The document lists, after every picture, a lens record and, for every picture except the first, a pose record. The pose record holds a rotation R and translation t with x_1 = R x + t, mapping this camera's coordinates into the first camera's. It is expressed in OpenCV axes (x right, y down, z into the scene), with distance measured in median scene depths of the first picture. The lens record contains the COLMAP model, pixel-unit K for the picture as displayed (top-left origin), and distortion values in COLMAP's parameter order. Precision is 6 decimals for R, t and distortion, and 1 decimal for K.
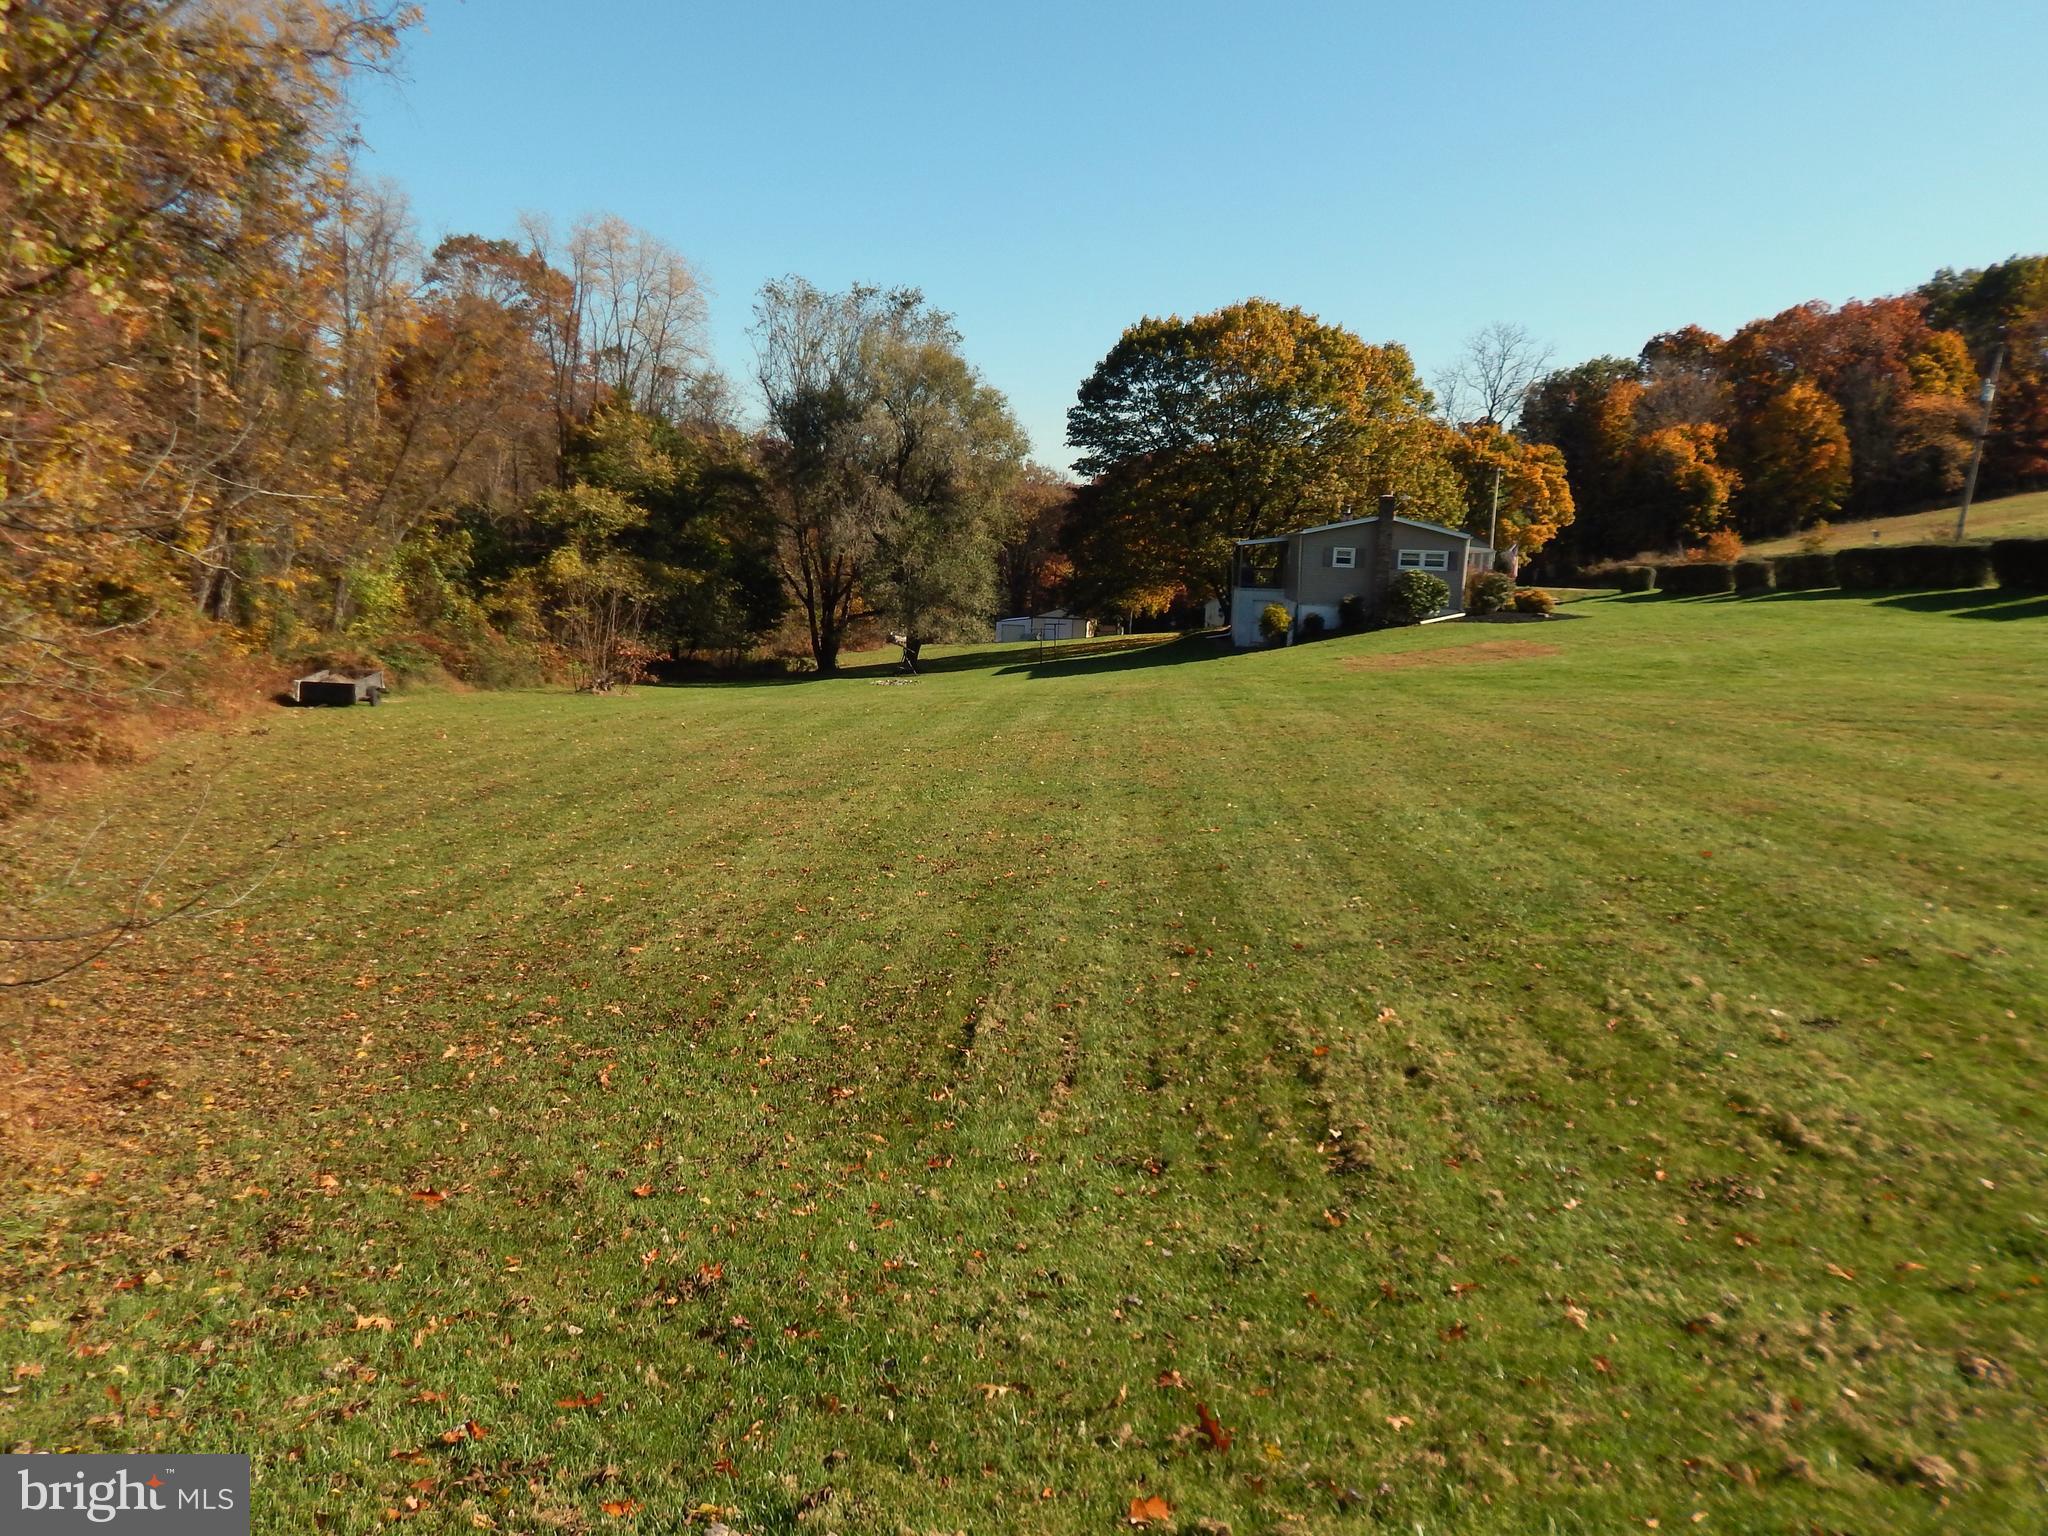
lens RADIAL K [[1360.7, 0, 1024.0], [0, 1360.7, 768.0], [0, 0, 1]] dist [0.001937, 0.000018]
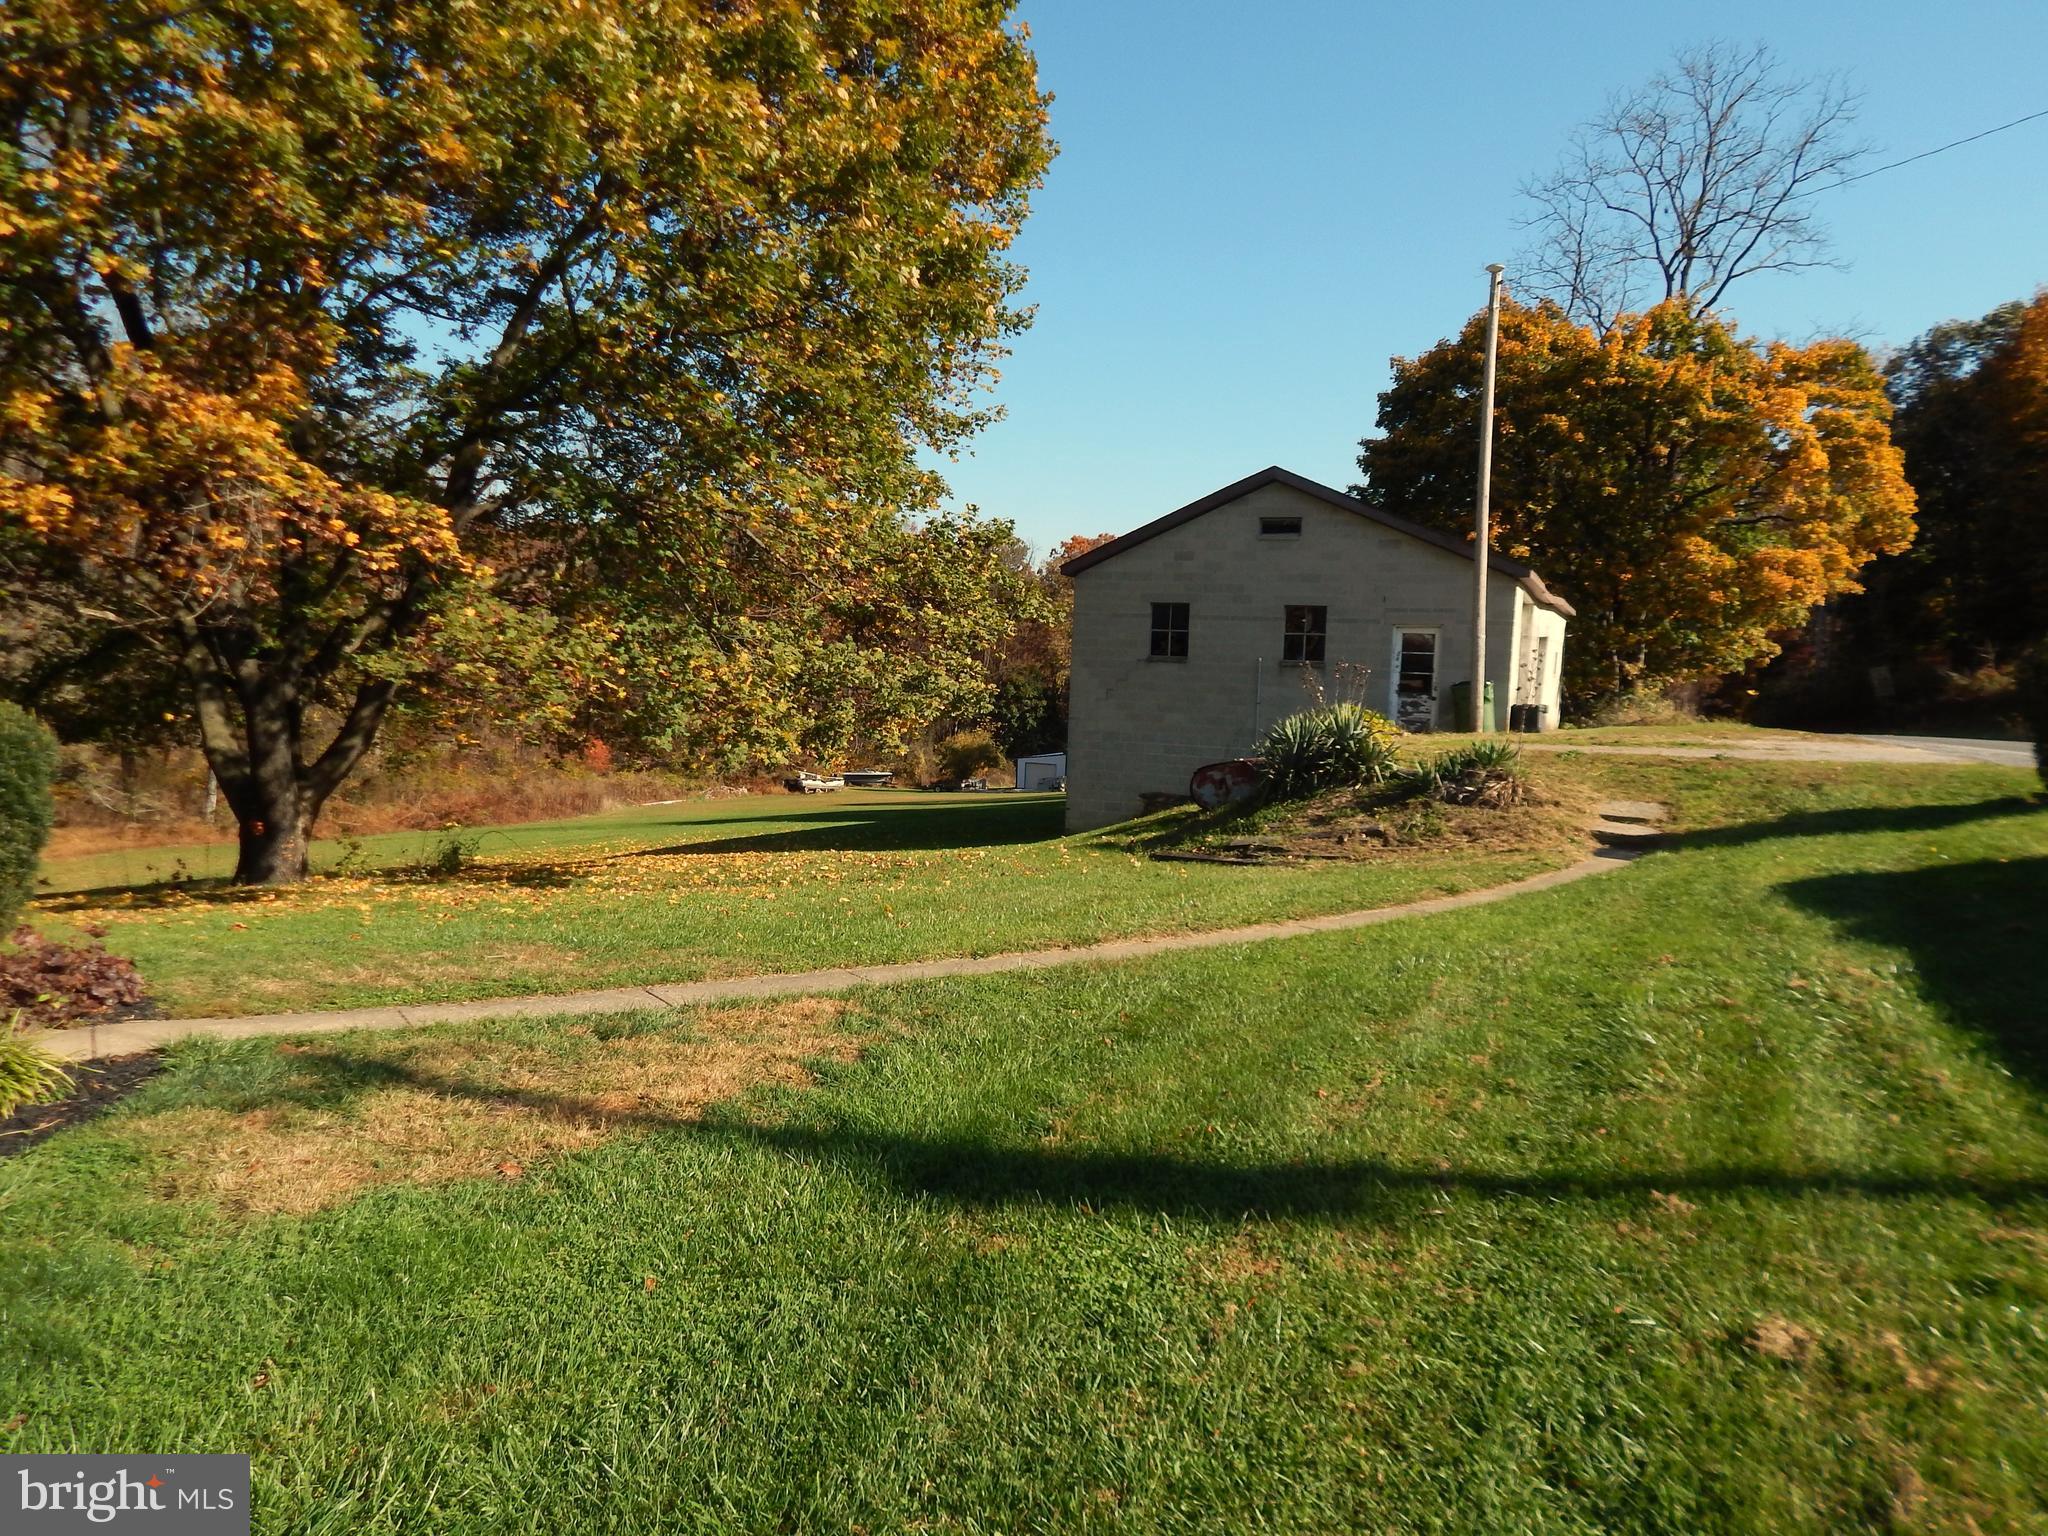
lens RADIAL K [[1385.7, 0, 1024.0], [0, 1385.7, 768.0], [0, 0, 1]] dist [0.011064, 0.001220]
pose [[0.972132, 0.016645, -0.233841, 0.378229], [-0.036863, 0.995921, -0.082358, -0.119896], [0.231516, 0.088683, 0.968780, 0.858792]]
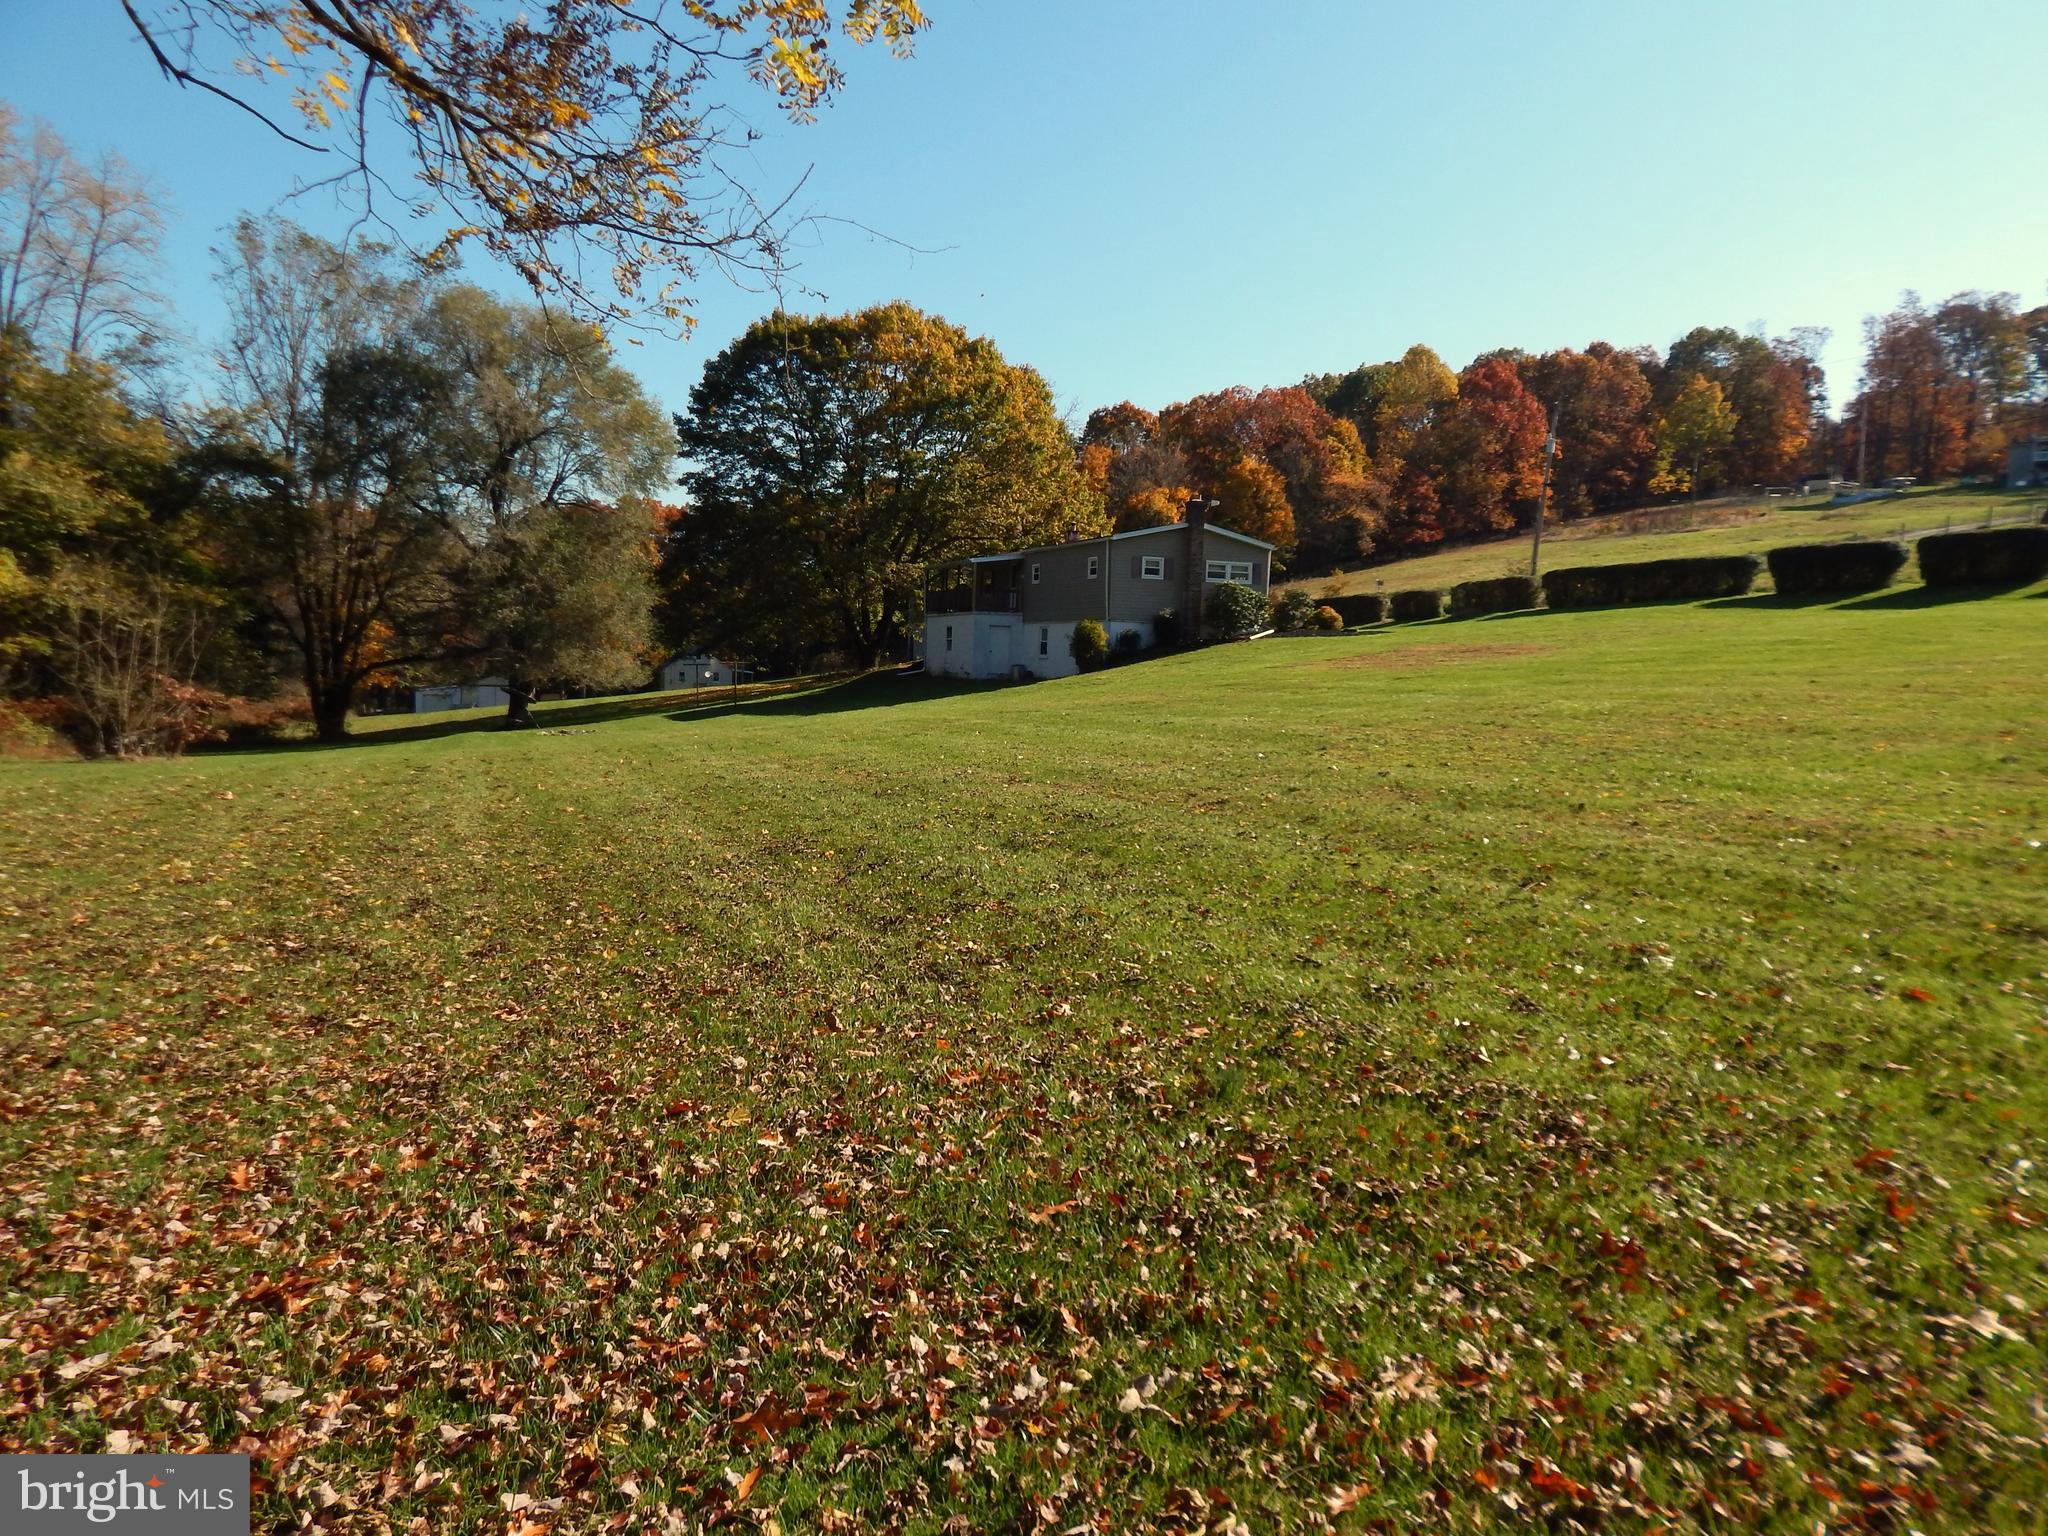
lens RADIAL K [[1385.7, 0, 1024.0], [0, 1385.7, 768.0], [0, 0, 1]] dist [0.011064, 0.001220]
pose [[0.888016, -0.045160, 0.457590, -0.184233], [0.072590, 0.996455, -0.042531, 0.006079], [-0.454047, 0.070985, 0.888145, 0.168149]]
